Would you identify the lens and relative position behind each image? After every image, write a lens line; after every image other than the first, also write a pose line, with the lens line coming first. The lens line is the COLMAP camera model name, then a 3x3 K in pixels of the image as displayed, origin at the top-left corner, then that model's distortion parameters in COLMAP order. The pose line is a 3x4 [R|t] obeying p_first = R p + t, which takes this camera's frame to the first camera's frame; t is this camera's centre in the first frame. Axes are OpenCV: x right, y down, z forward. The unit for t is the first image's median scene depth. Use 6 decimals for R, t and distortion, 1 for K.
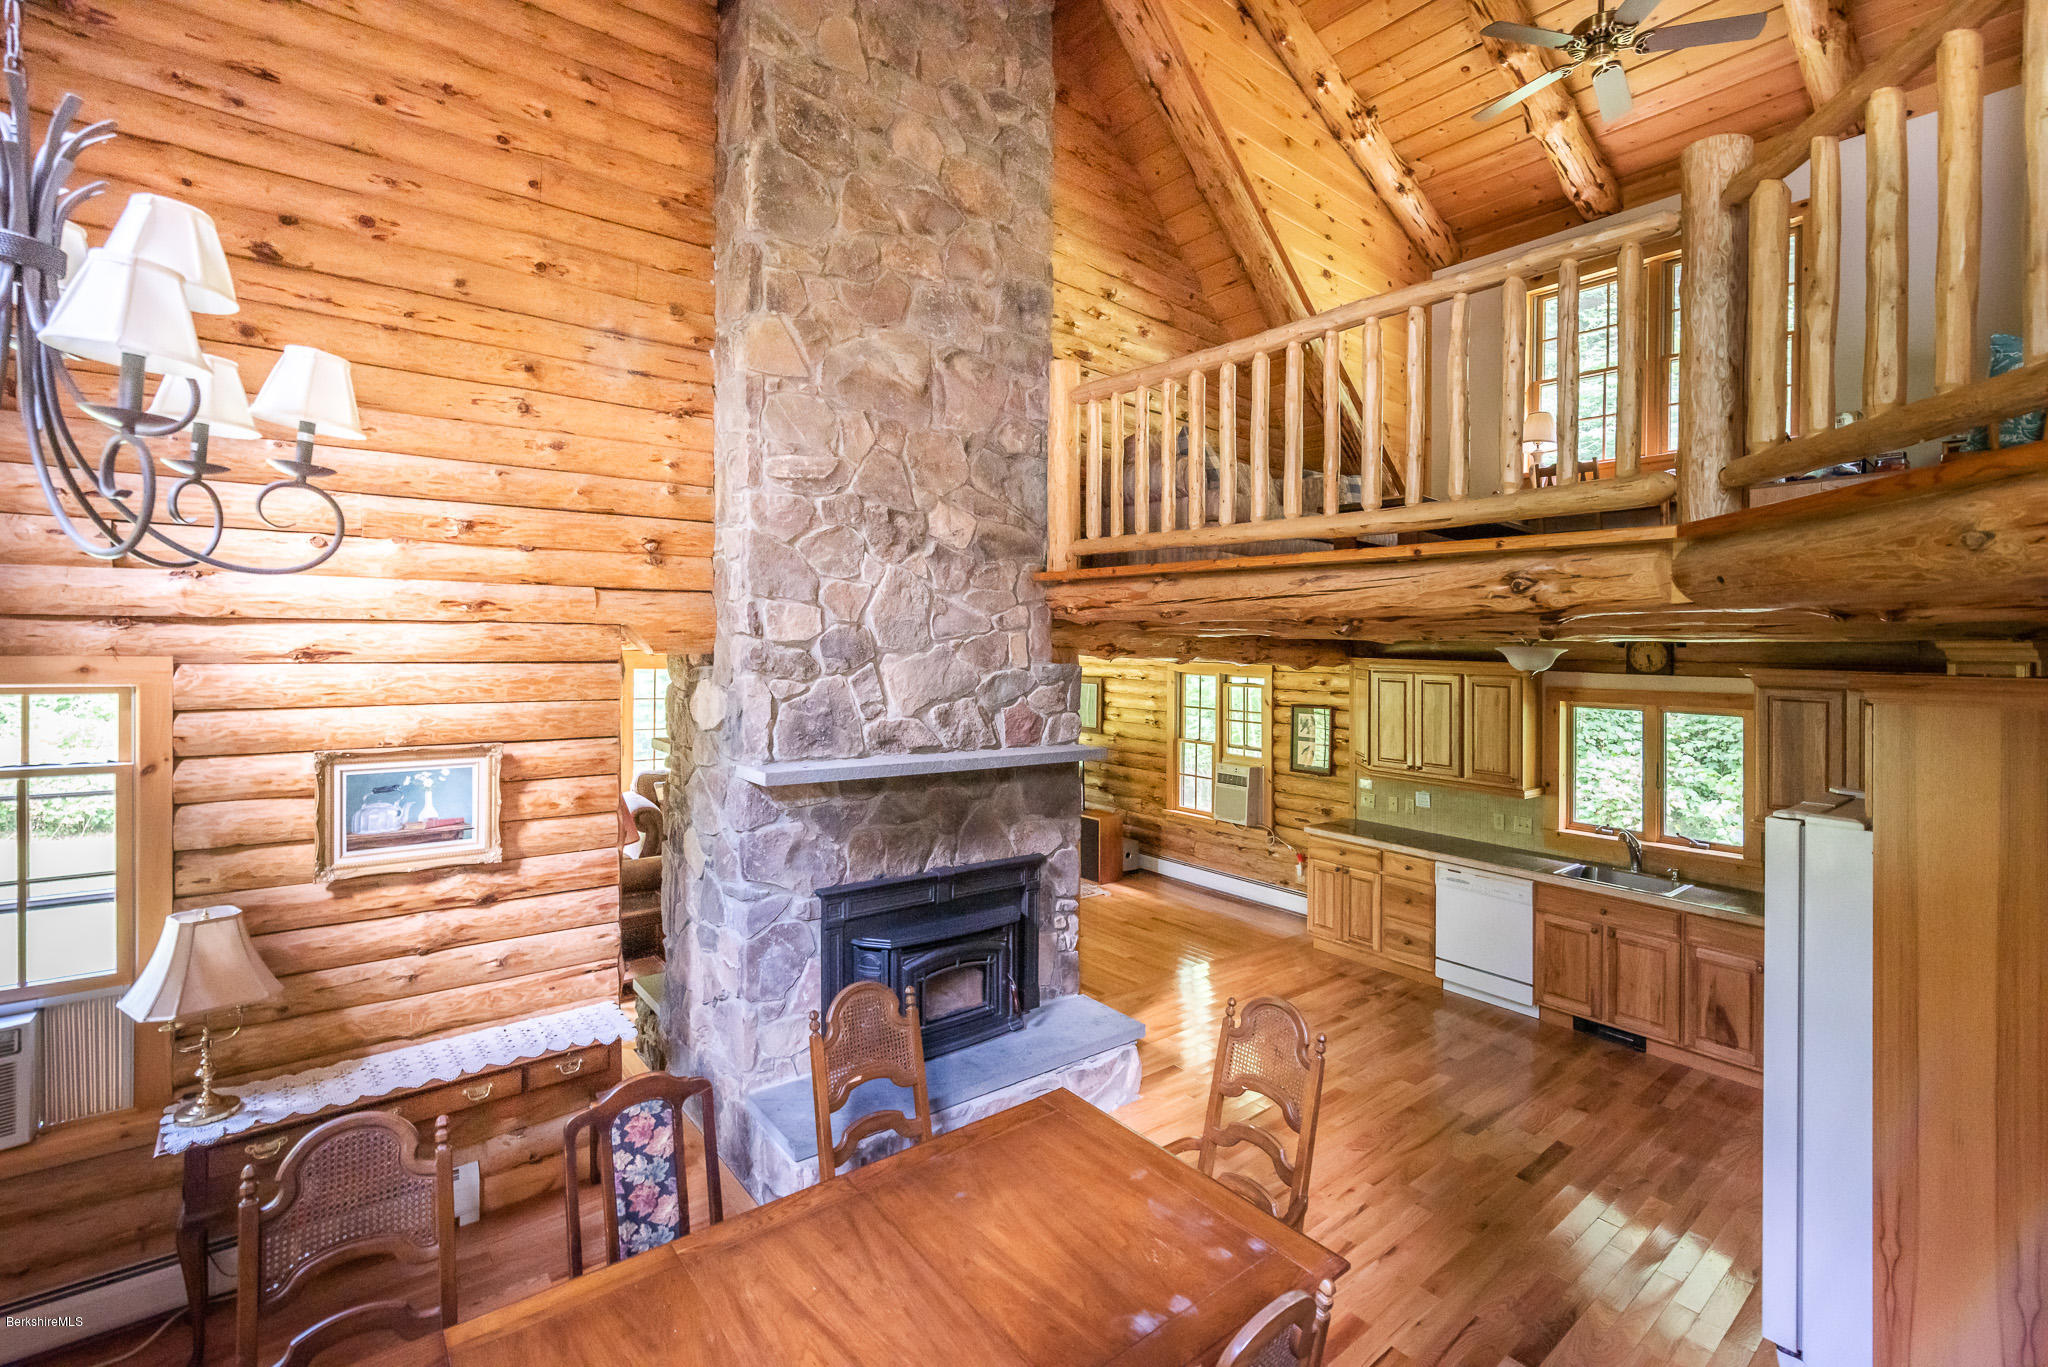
lens RADIAL K [[886.2, 0, 1014.1], [0, 886.2, 639.1], [0, 0, 1]] dist [0.001213, -0.000351]
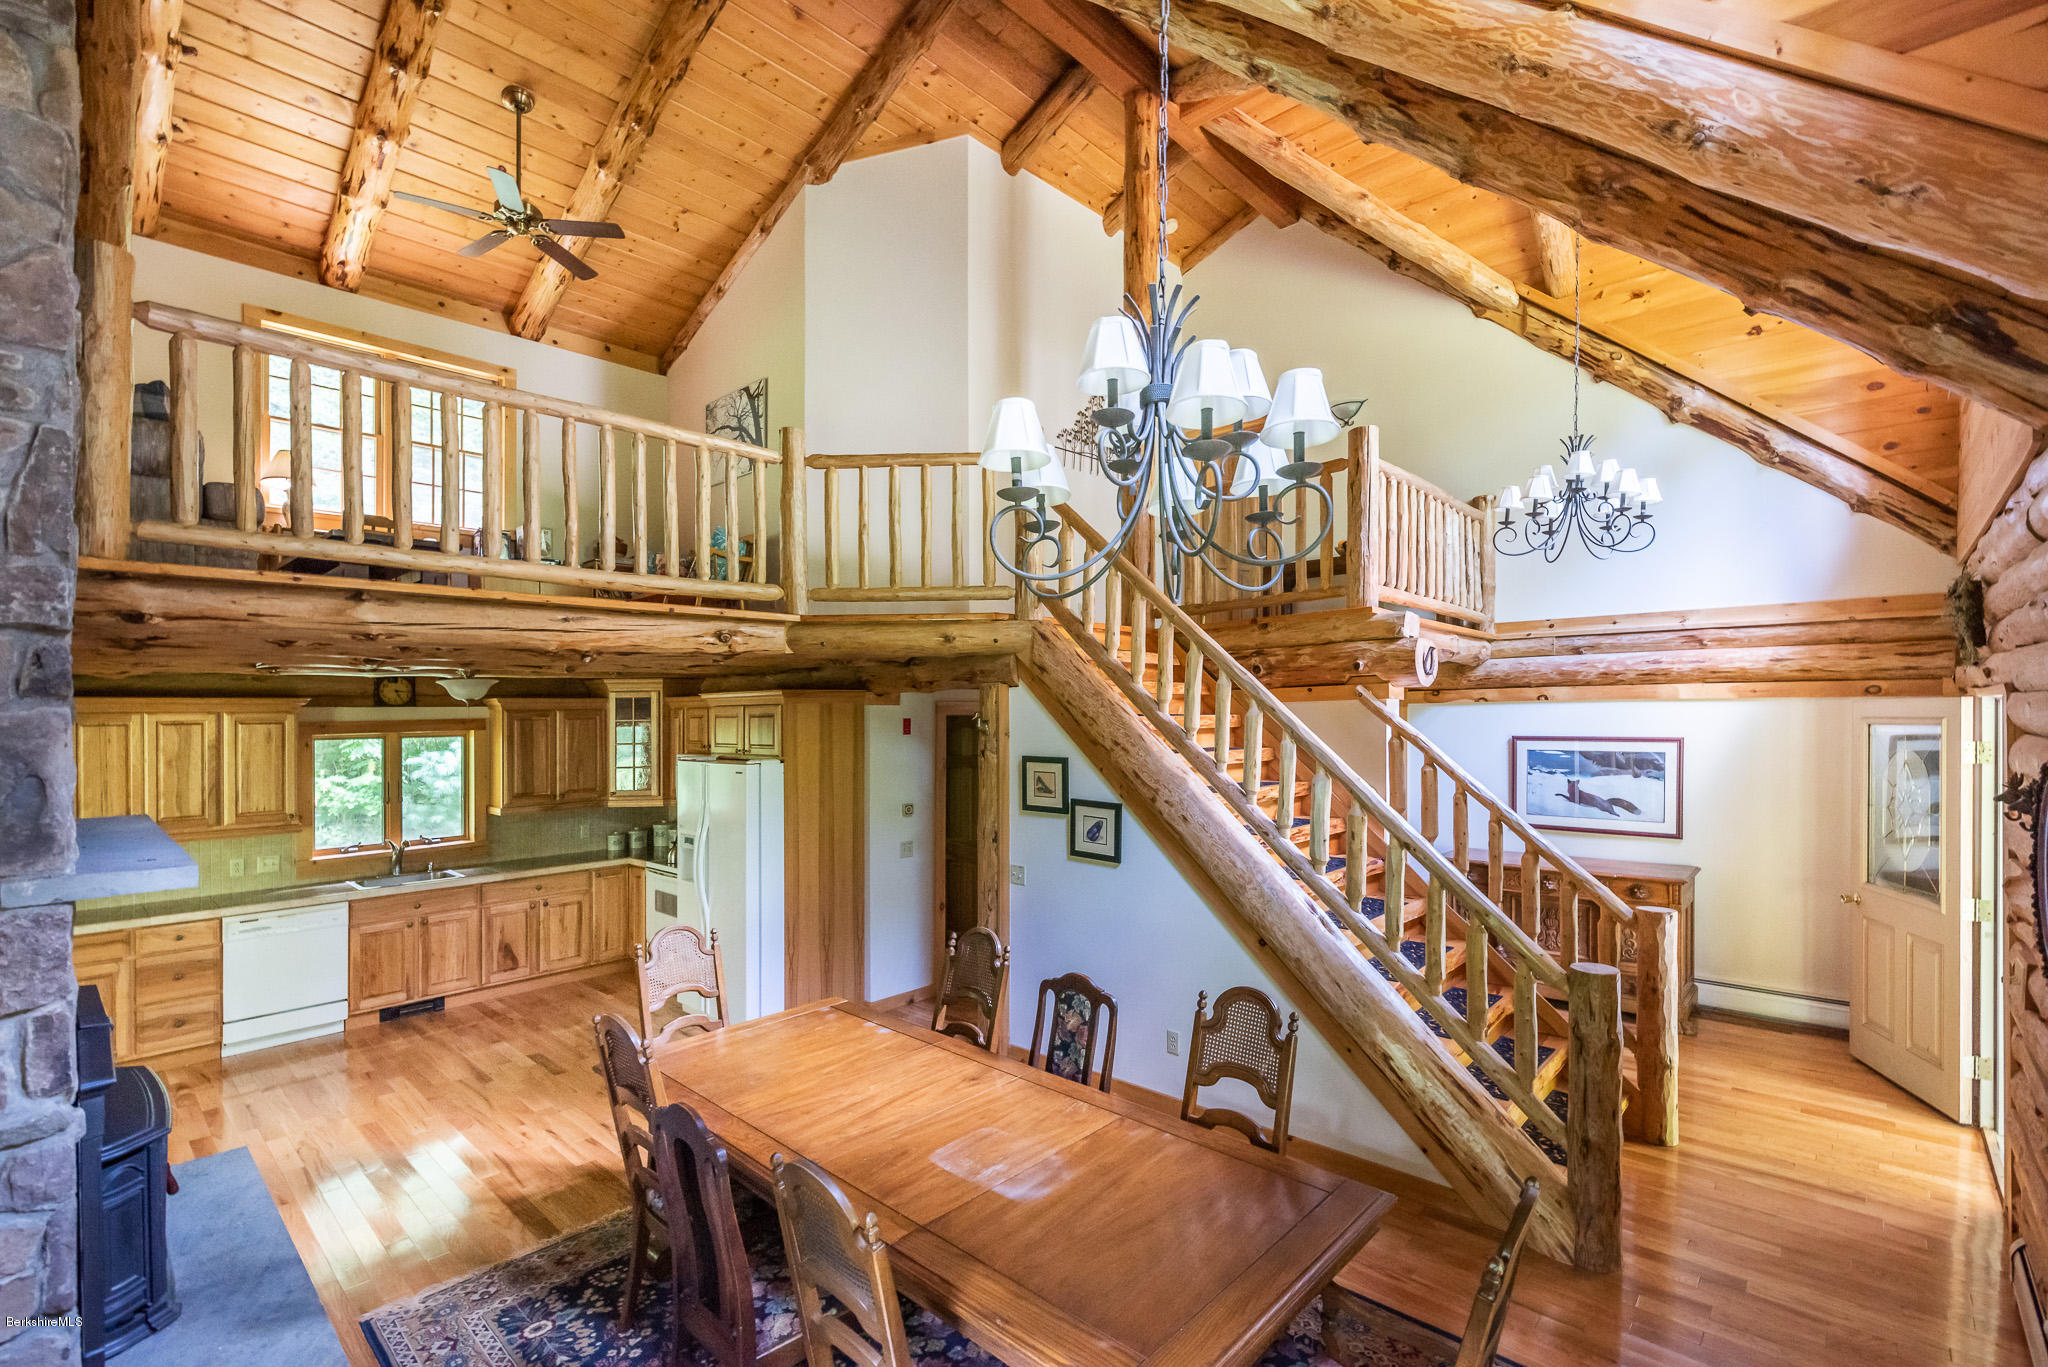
lens RADIAL K [[886.2, 0, 1063.6], [0, 886.2, 713.9], [0, 0, 1]] dist [0.001213, -0.000351]
pose [[-0.166087, -0.022792, 0.985848, -0.641795], [-0.000442, 0.999734, 0.023039, 0.023518], [-0.986111, 0.003390, -0.166053, 0.345547]]
